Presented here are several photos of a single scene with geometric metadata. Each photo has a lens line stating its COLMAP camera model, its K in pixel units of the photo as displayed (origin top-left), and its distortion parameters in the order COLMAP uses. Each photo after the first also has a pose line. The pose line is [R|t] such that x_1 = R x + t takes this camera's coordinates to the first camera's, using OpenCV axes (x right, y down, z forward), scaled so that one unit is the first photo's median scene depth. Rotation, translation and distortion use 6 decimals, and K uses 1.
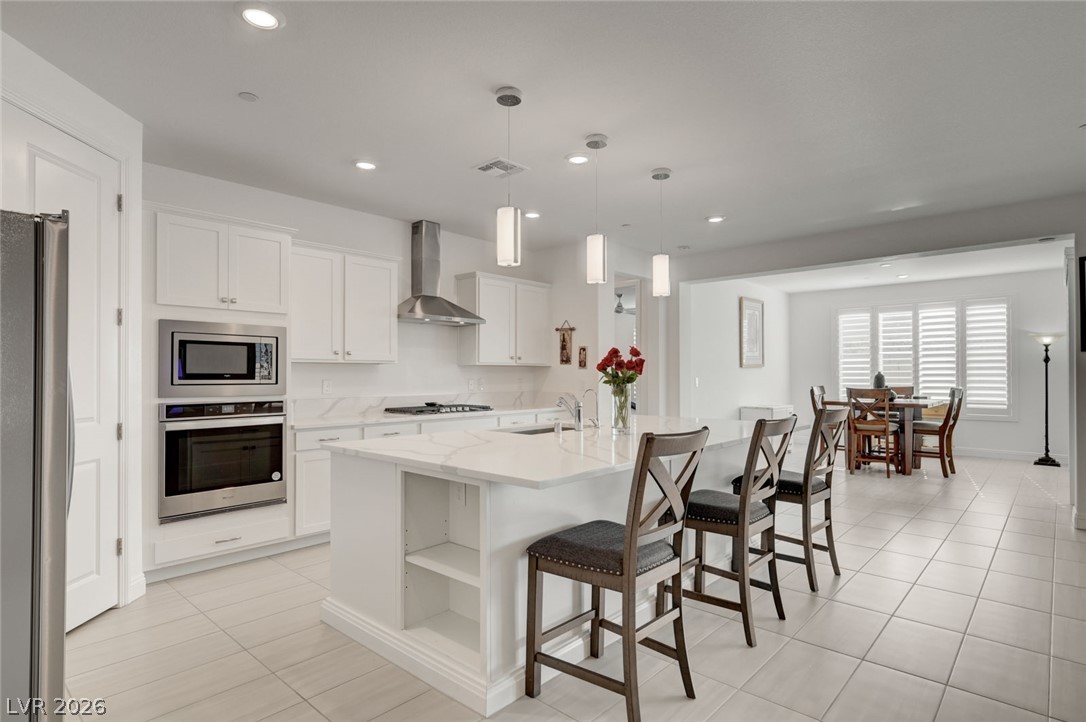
lens RADIAL K [[562.2, 0, 542.0], [0, 562.2, 372.0], [0, 0, 1]] dist [0.000235, 0.000513]
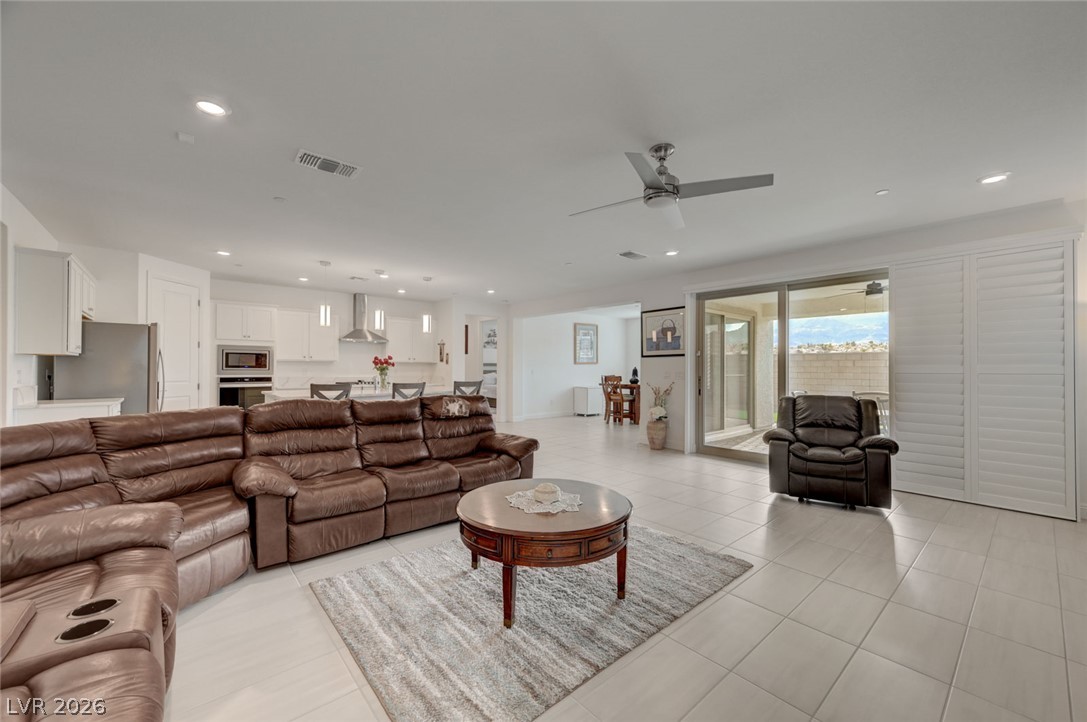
lens RADIAL K [[430.4, 0, 546.2], [0, 430.4, 370.5], [0, 0, 1]] dist [0.000163, -0.000181]
pose [[0.993038, 0.006795, -0.117601, 0.561165], [-0.005826, 0.999946, 0.008583, 0.000245], [0.117653, -0.007839, 0.993024, -0.421932]]
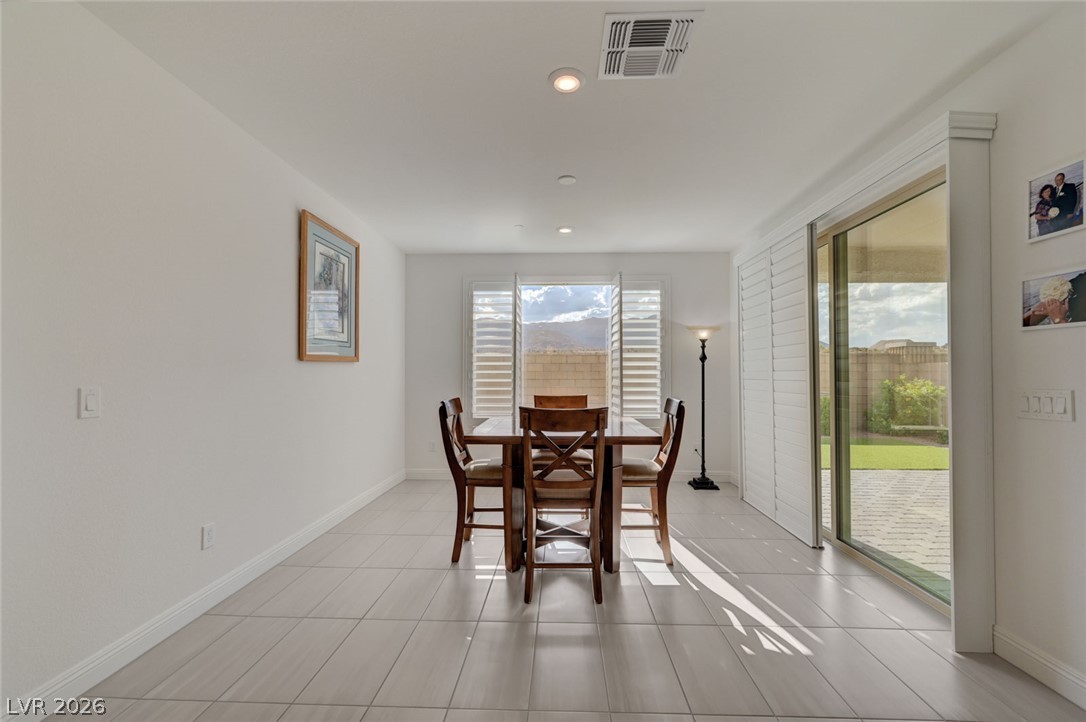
lens RADIAL K [[438.0, 0, 543.0], [0, 438.0, 361.0], [0, 0, 1]] dist [-0.000906, -0.000482]
pose [[0.760458, 0.021135, 0.649043, 0.361134], [-0.006568, 0.999669, -0.024857, -0.000514], [-0.649354, 0.014640, 0.760346, 0.786716]]
